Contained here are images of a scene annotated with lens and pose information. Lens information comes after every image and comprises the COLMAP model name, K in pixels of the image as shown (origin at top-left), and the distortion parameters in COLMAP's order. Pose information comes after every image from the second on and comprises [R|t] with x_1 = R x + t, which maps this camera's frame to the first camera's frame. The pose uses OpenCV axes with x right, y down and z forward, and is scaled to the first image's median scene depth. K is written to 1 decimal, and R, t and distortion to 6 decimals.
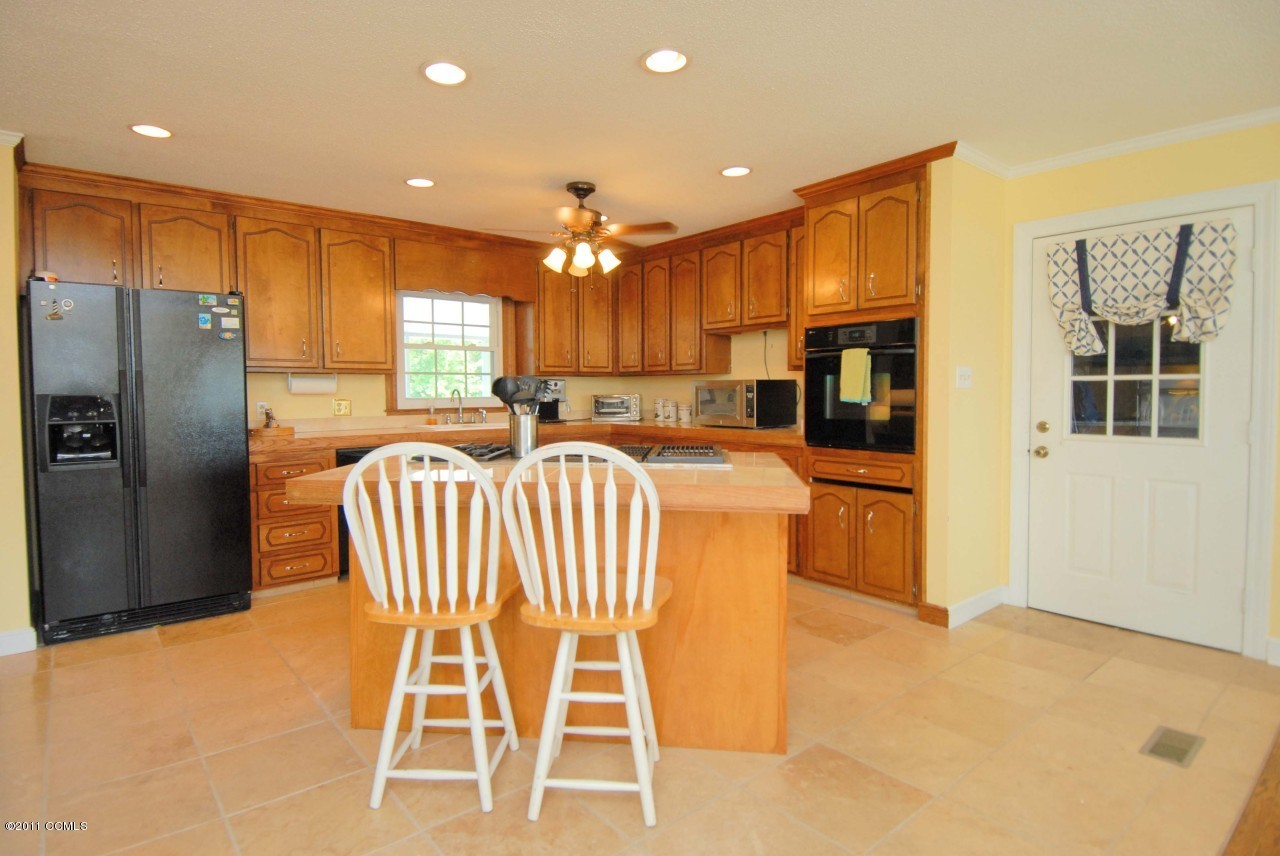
lens RADIAL K [[693.3, 0, 639.0], [0, 693.3, 425.1], [0, 0, 1]] dist [-0.042583, -0.005564]
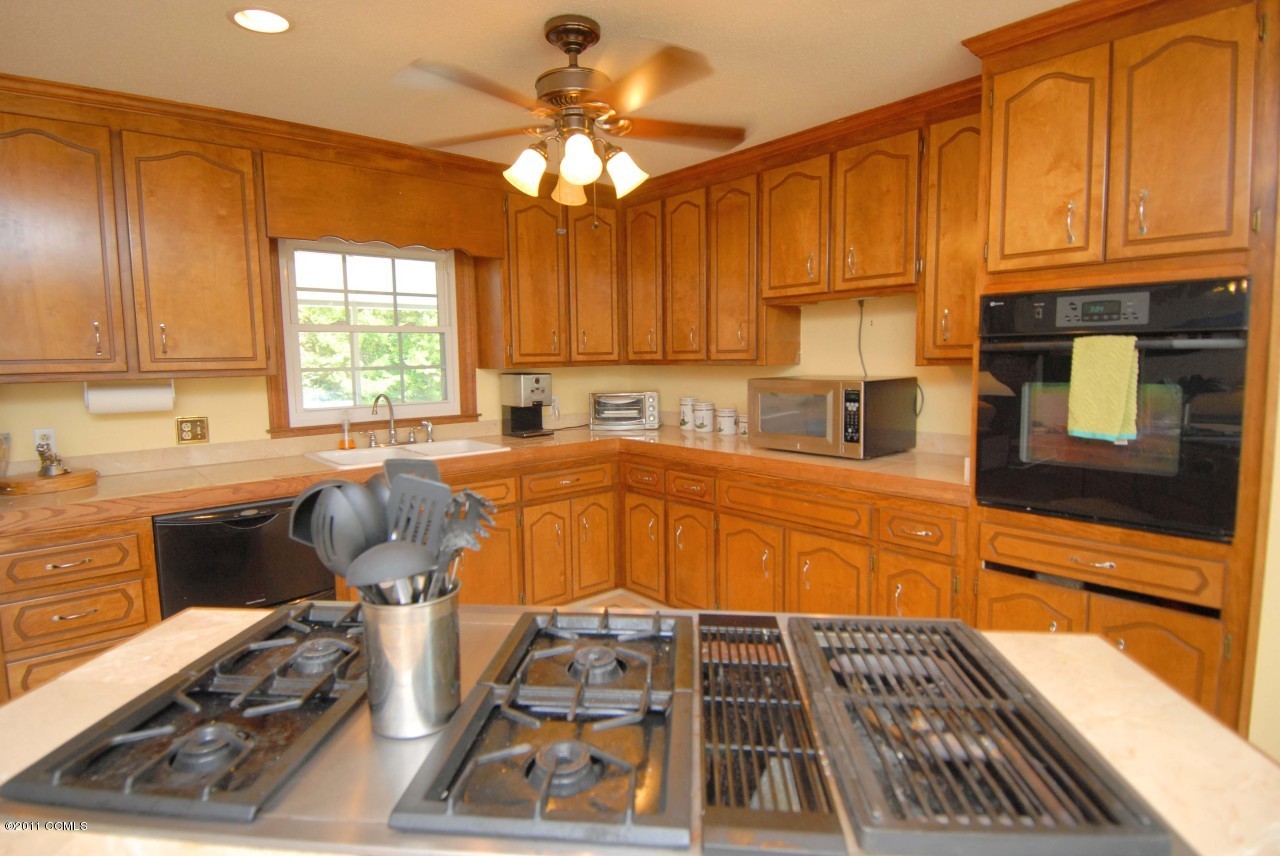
lens RADIAL K [[693.3, 0, 637.8], [0, 693.3, 428.9], [0, 0, 1]] dist [-0.042583, -0.005564]
pose [[0.999864, -0.010884, 0.012418, -0.037112], [0.010212, 0.998544, 0.052971, -0.057378], [-0.012977, -0.052837, 0.998519, 0.392858]]
